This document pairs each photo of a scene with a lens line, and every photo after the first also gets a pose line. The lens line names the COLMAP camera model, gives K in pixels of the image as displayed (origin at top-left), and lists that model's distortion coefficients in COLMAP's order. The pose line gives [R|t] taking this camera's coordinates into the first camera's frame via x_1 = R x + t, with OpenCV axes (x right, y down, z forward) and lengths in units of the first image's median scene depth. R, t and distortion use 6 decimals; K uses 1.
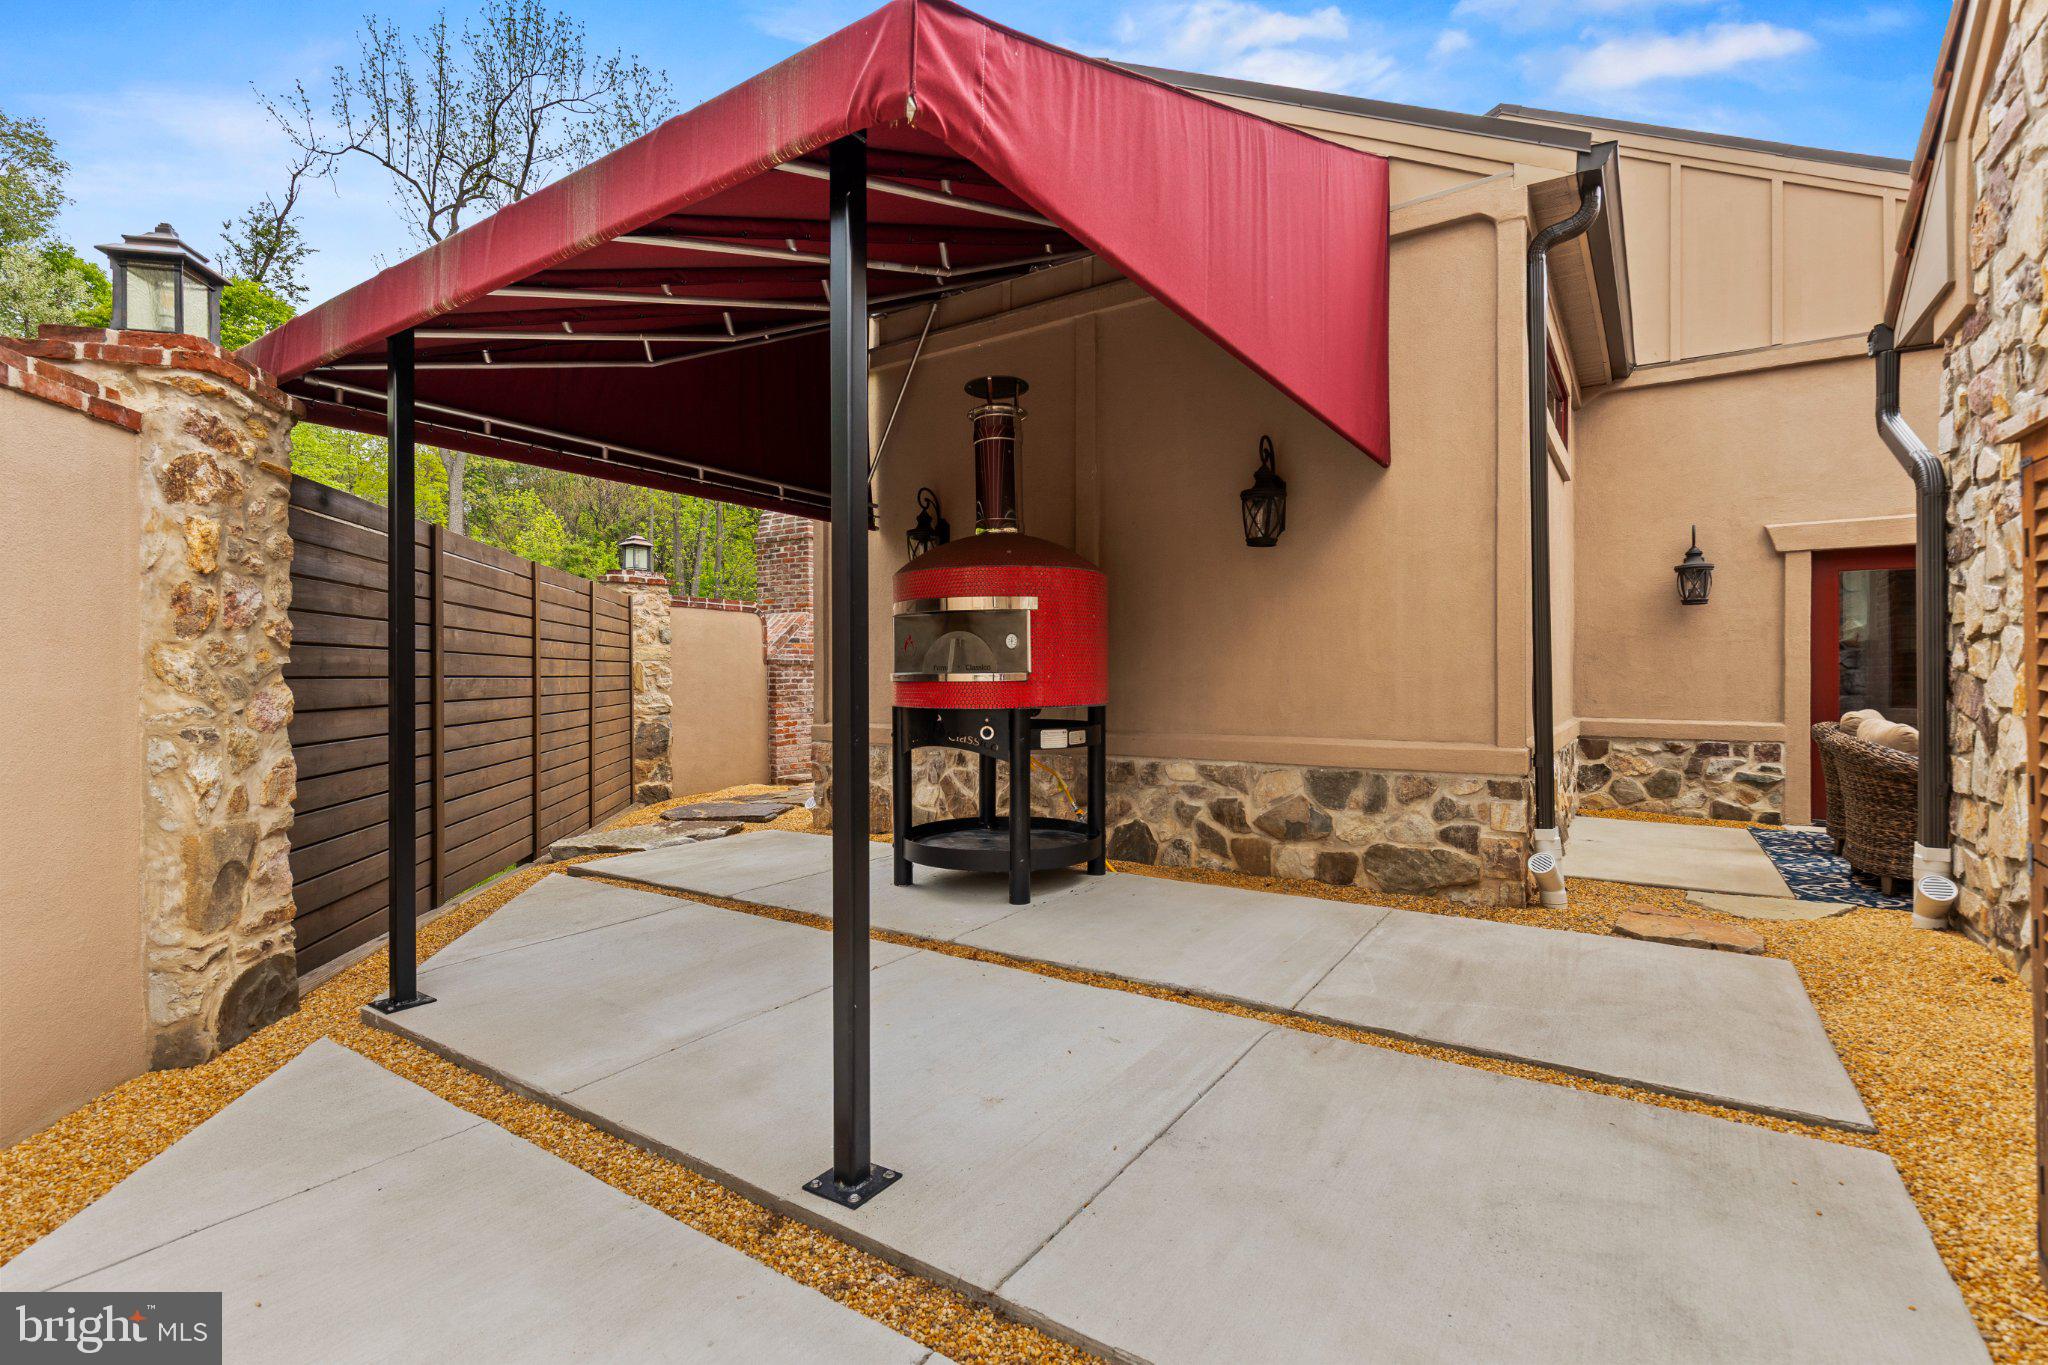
lens RADIAL K [[933.0, 0, 1025.1], [0, 933.0, 679.4], [0, 0, 1]] dist [0.005357, -0.000386]
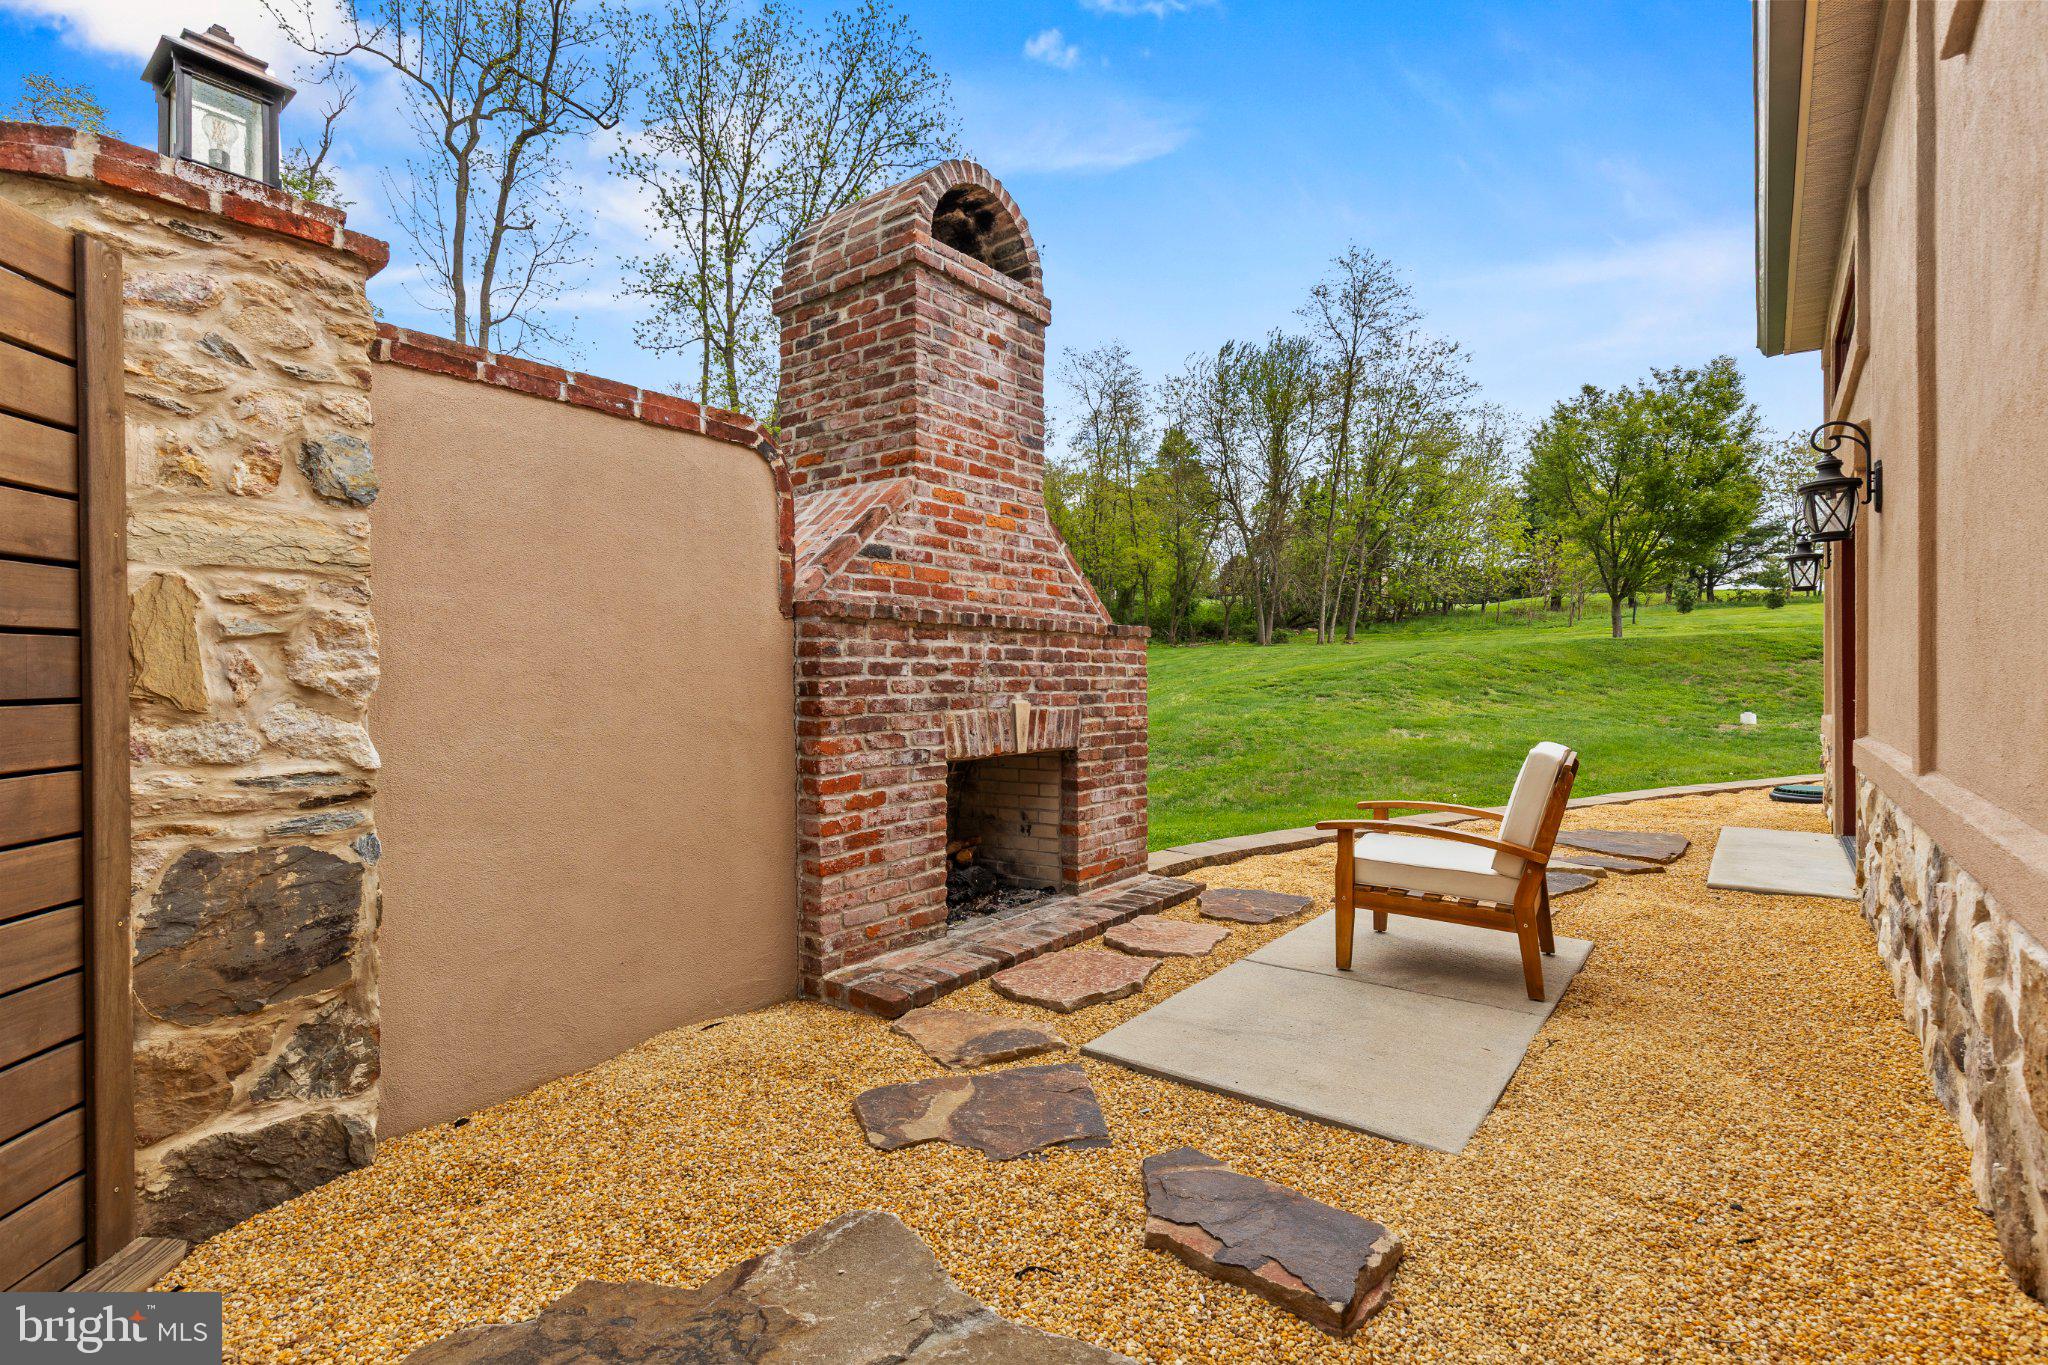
lens RADIAL K [[933.0, 0, 1024.8], [0, 933.0, 679.5], [0, 0, 1]] dist [0.005357, -0.000386]
pose [[0.996923, 0.001616, -0.078364, -0.172609], [-0.001476, 0.999997, 0.001851, 0.004441], [0.078367, -0.001730, 0.996923, 0.689395]]
